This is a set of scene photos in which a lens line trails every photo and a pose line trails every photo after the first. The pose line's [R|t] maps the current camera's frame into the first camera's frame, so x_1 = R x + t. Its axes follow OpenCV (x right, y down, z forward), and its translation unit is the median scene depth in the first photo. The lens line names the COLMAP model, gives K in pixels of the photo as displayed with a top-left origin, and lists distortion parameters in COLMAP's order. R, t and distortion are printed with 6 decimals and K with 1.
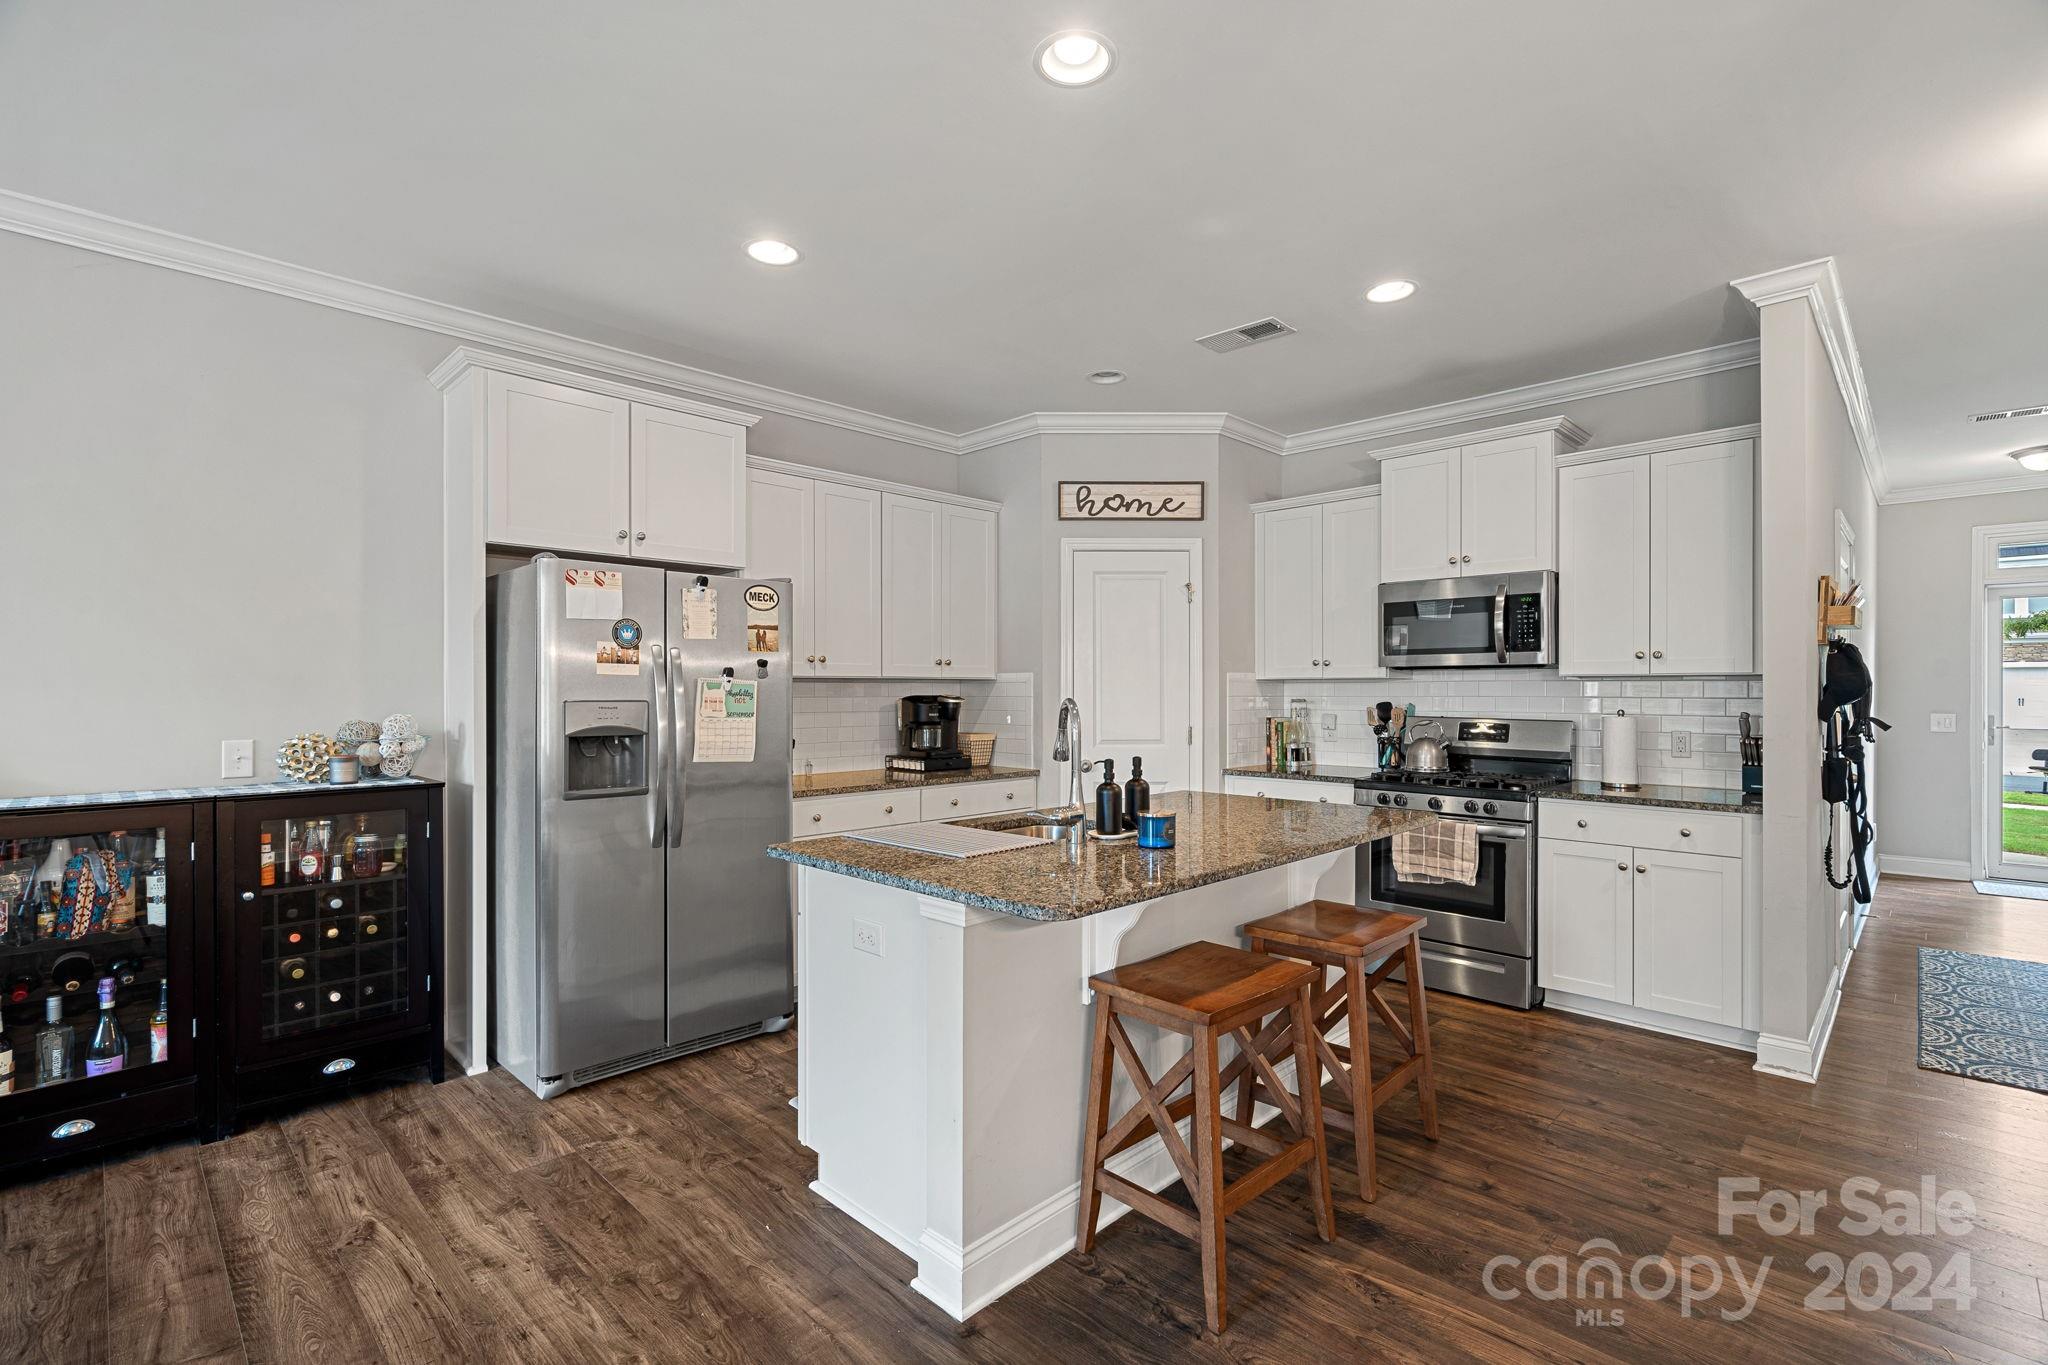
lens RADIAL K [[928.4, 0, 1028.1], [0, 928.4, 694.5], [0, 0, 1]] dist [-0.000428, 0.001440]
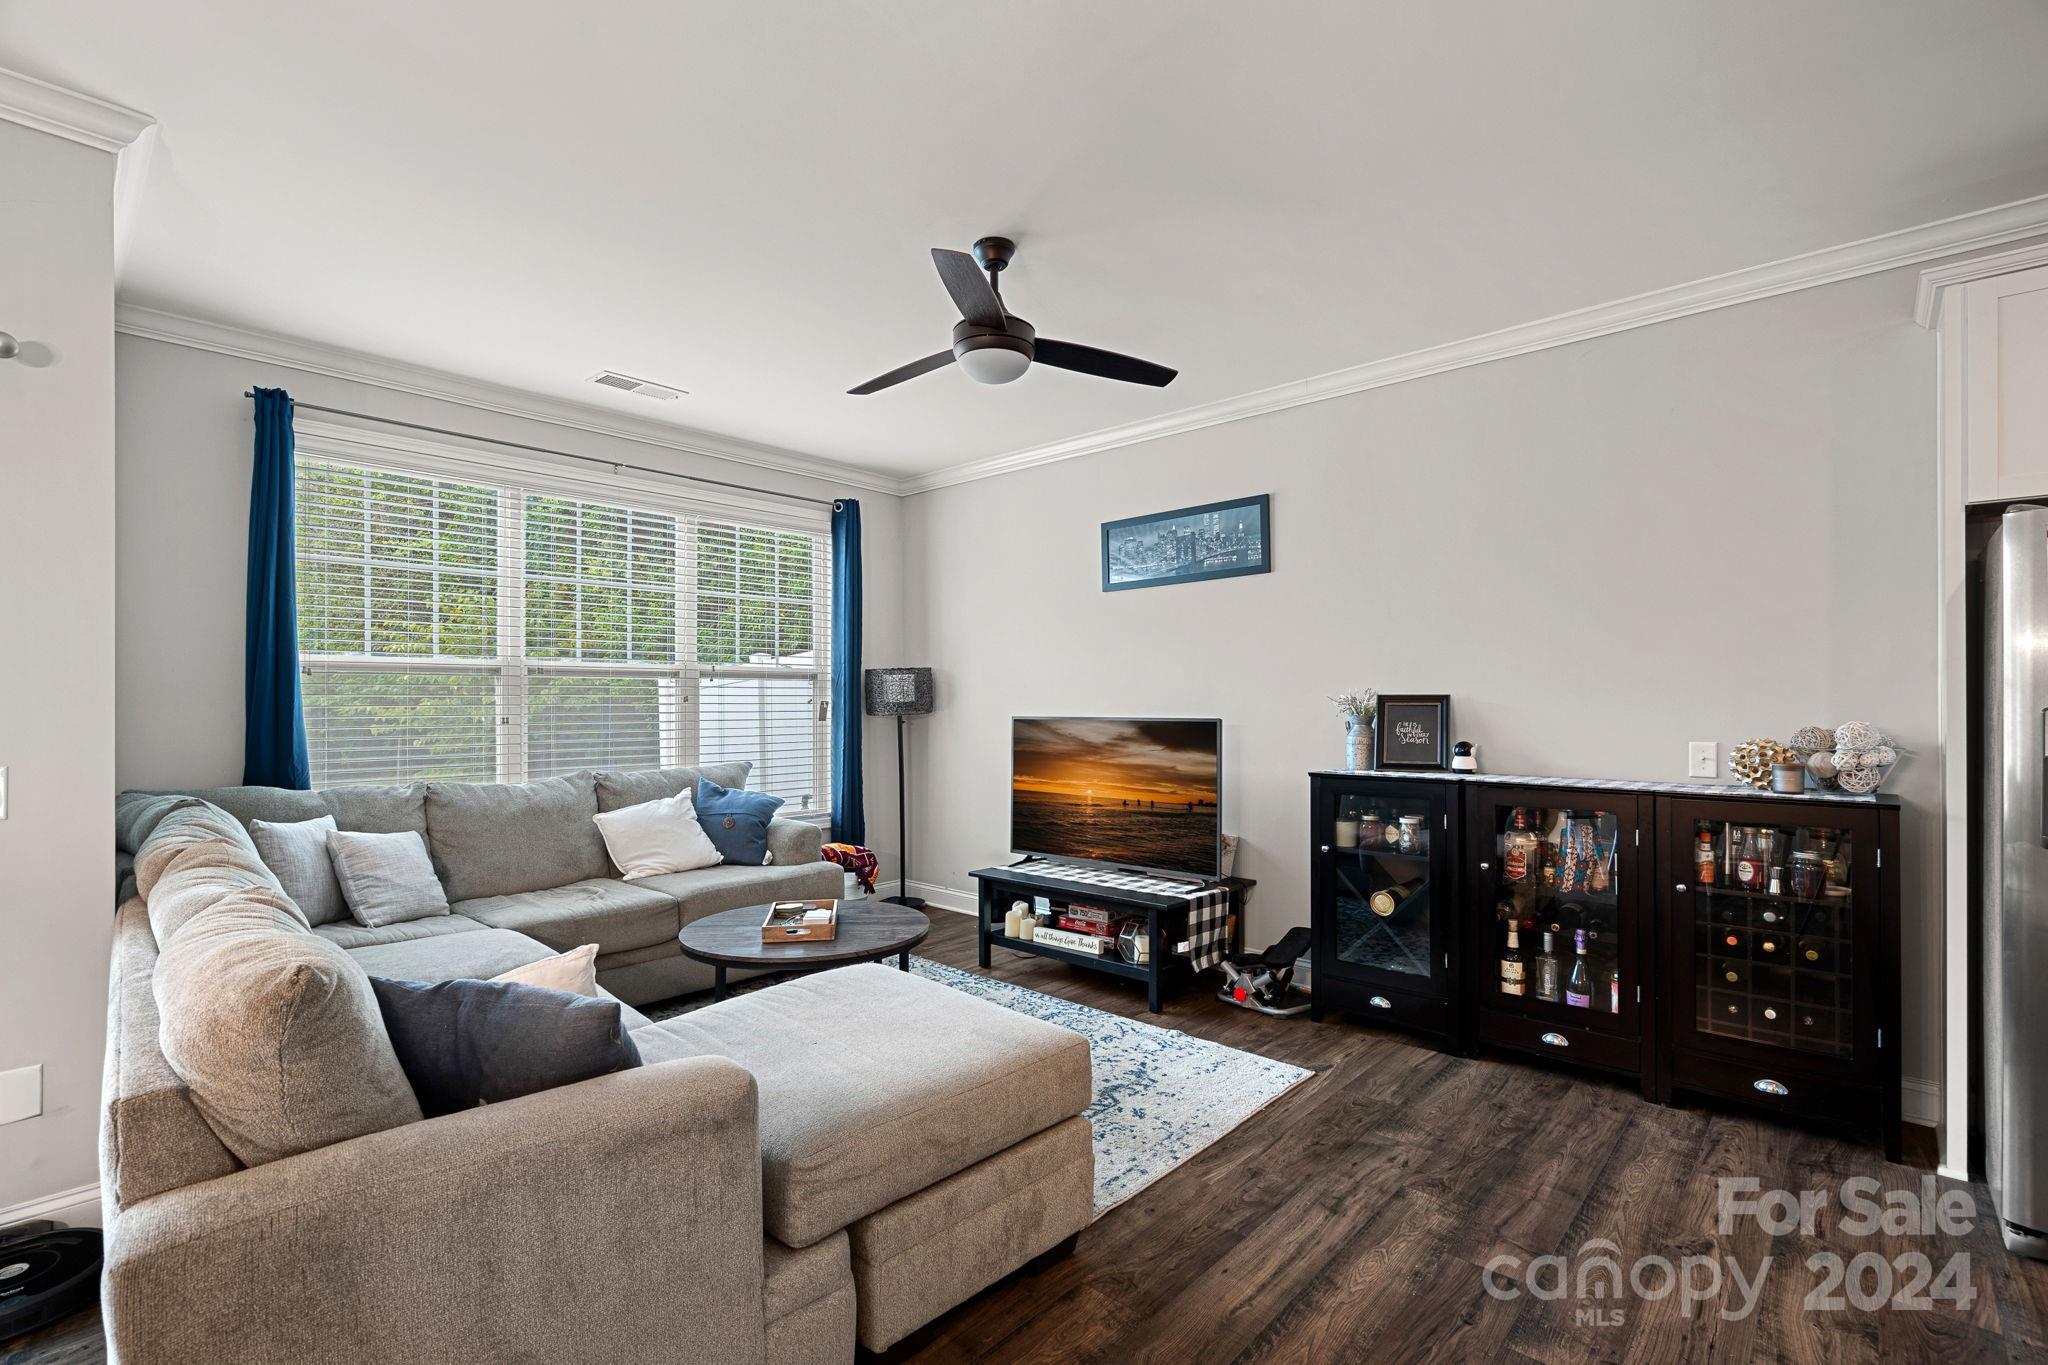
lens RADIAL K [[928.4, 0, 1036.4], [0, 928.4, 698.1], [0, 0, 1]] dist [-0.000428, 0.001440]
pose [[0.046528, -0.000050, -0.998917, 0.186779], [-0.003320, 0.999994, -0.000204, 0.001885], [0.998911, 0.003326, 0.046528, 0.205971]]
